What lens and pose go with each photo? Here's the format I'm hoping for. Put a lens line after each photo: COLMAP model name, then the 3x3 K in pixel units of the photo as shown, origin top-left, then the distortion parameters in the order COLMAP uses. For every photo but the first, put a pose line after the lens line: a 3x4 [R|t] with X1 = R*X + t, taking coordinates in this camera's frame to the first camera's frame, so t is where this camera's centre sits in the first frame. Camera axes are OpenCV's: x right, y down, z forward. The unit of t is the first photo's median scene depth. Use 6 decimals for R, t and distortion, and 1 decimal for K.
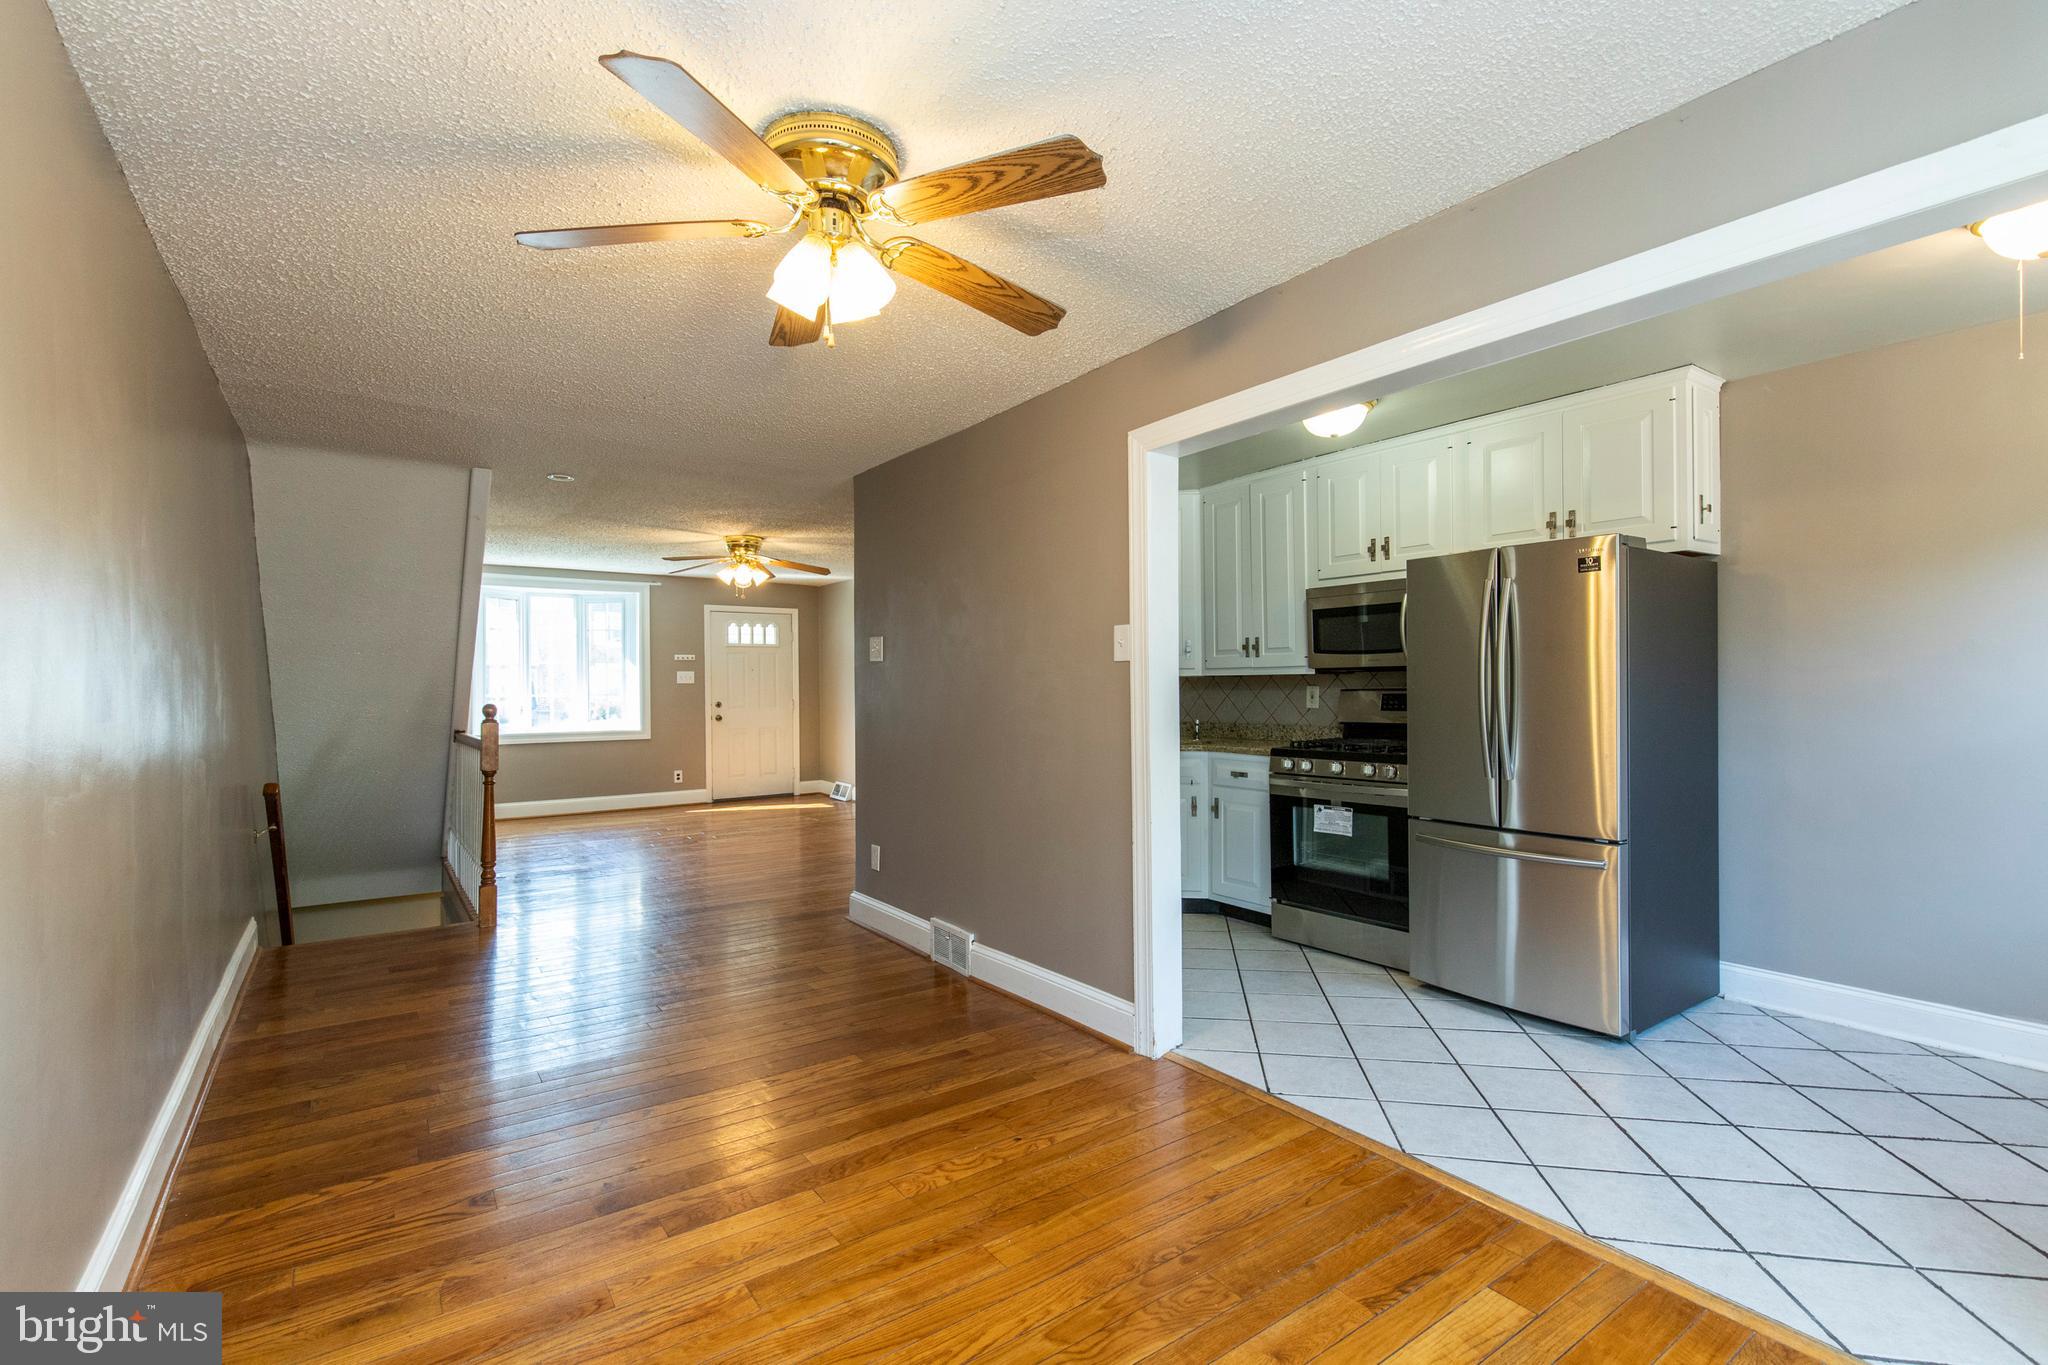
lens RADIAL K [[921.7, 0, 1014.2], [0, 921.7, 682.7], [0, 0, 1]] dist [0.002947, -0.001032]
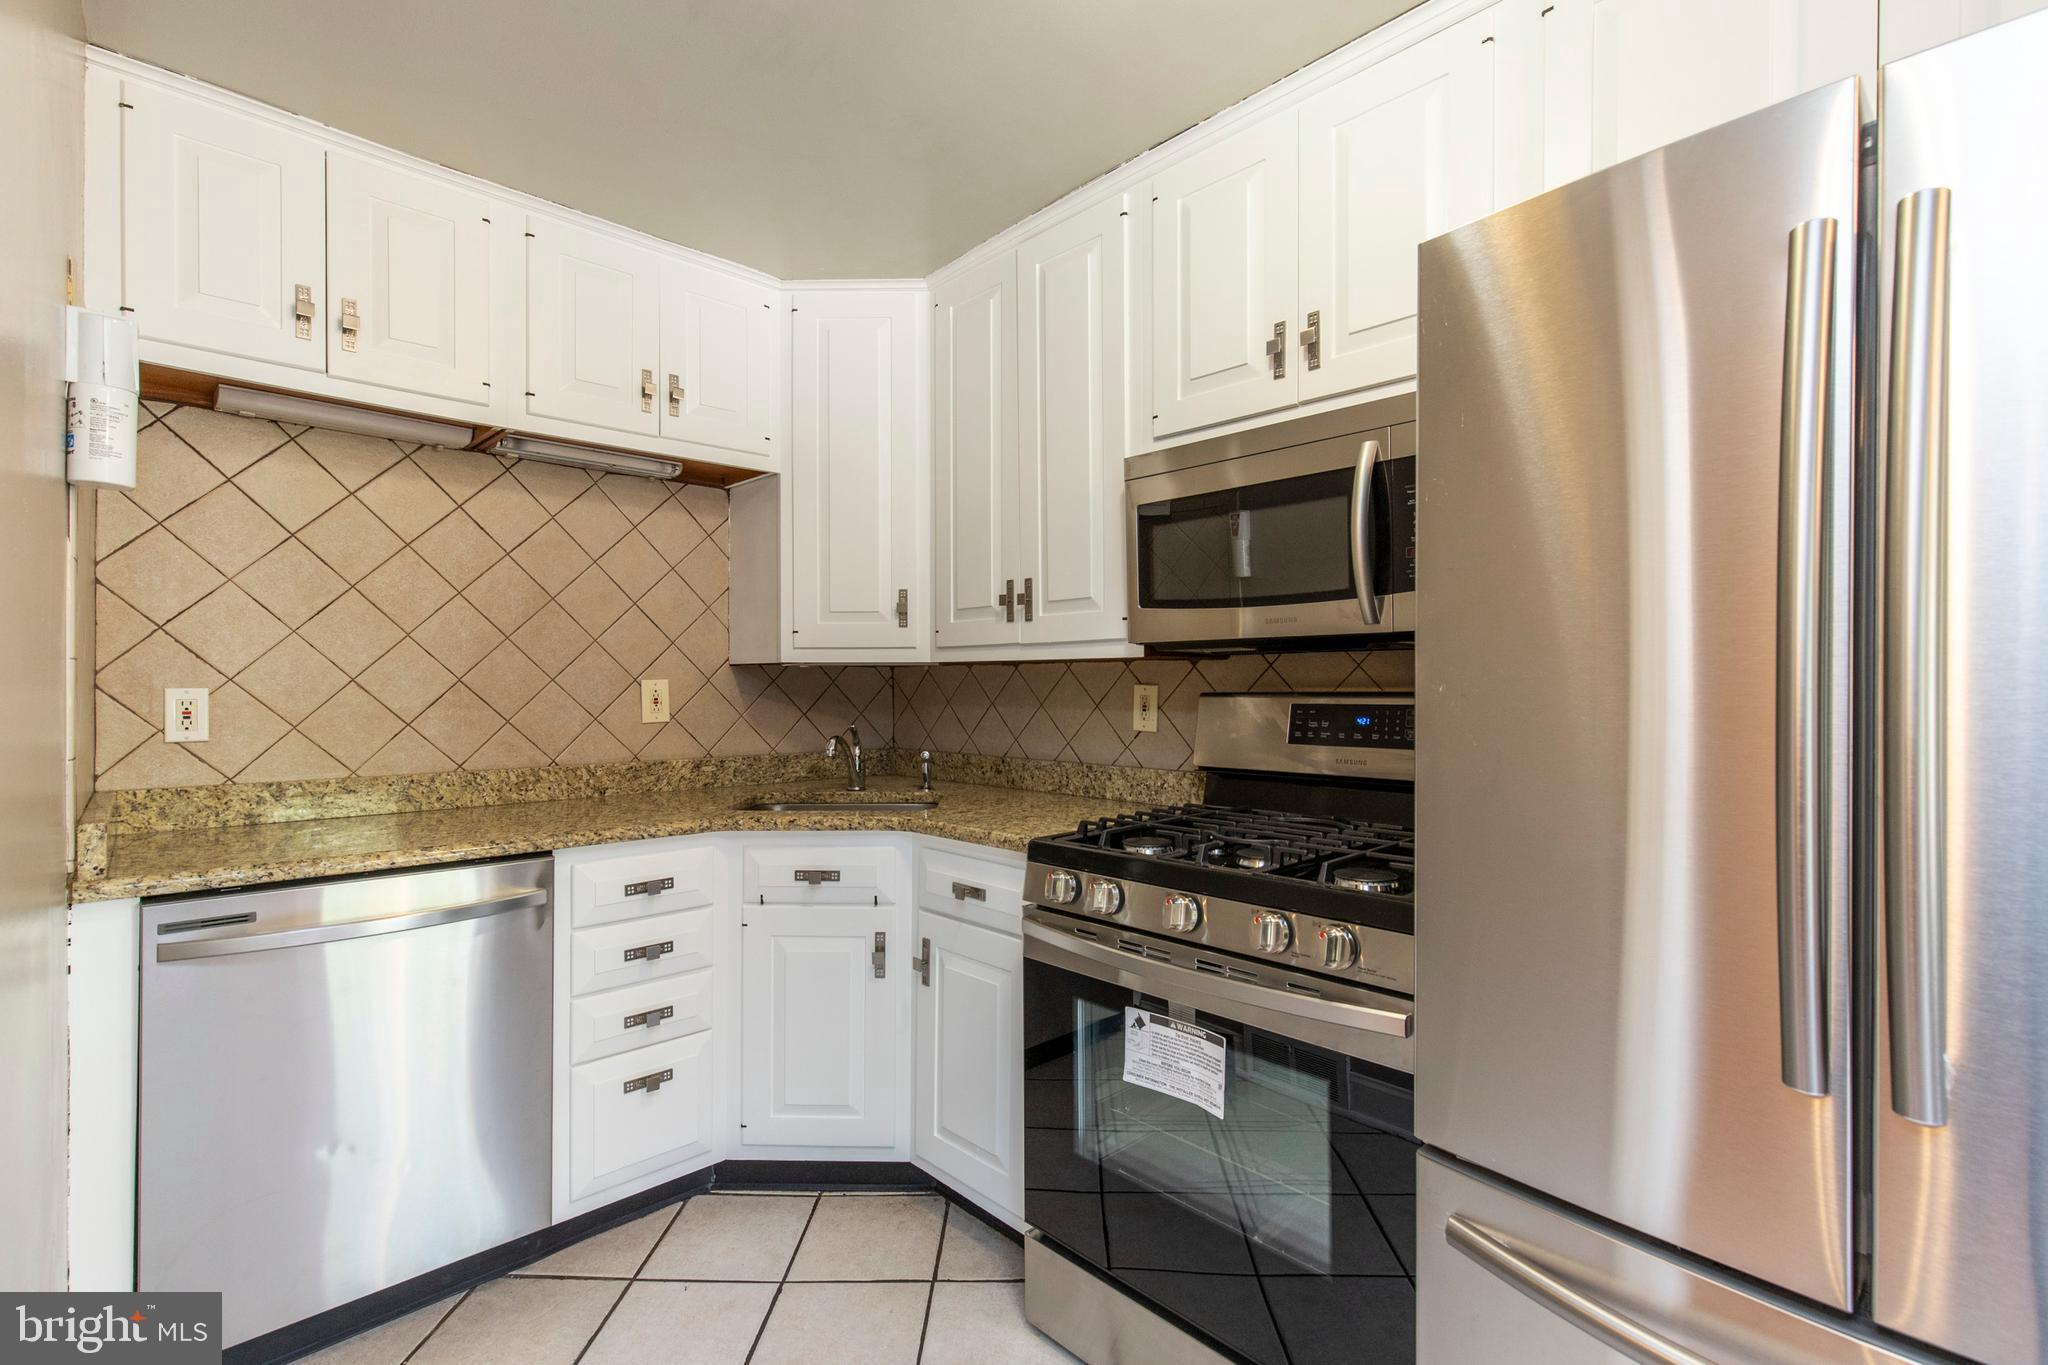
lens RADIAL K [[921.7, 0, 1040.5], [0, 921.7, 683.8], [0, 0, 1]] dist [0.002947, -0.001032]
pose [[0.987362, 0.009598, 0.158193, 0.253089], [-0.009979, 0.999949, 0.001612, 0.003533], [-0.158170, -0.003170, 0.987407, 0.699043]]
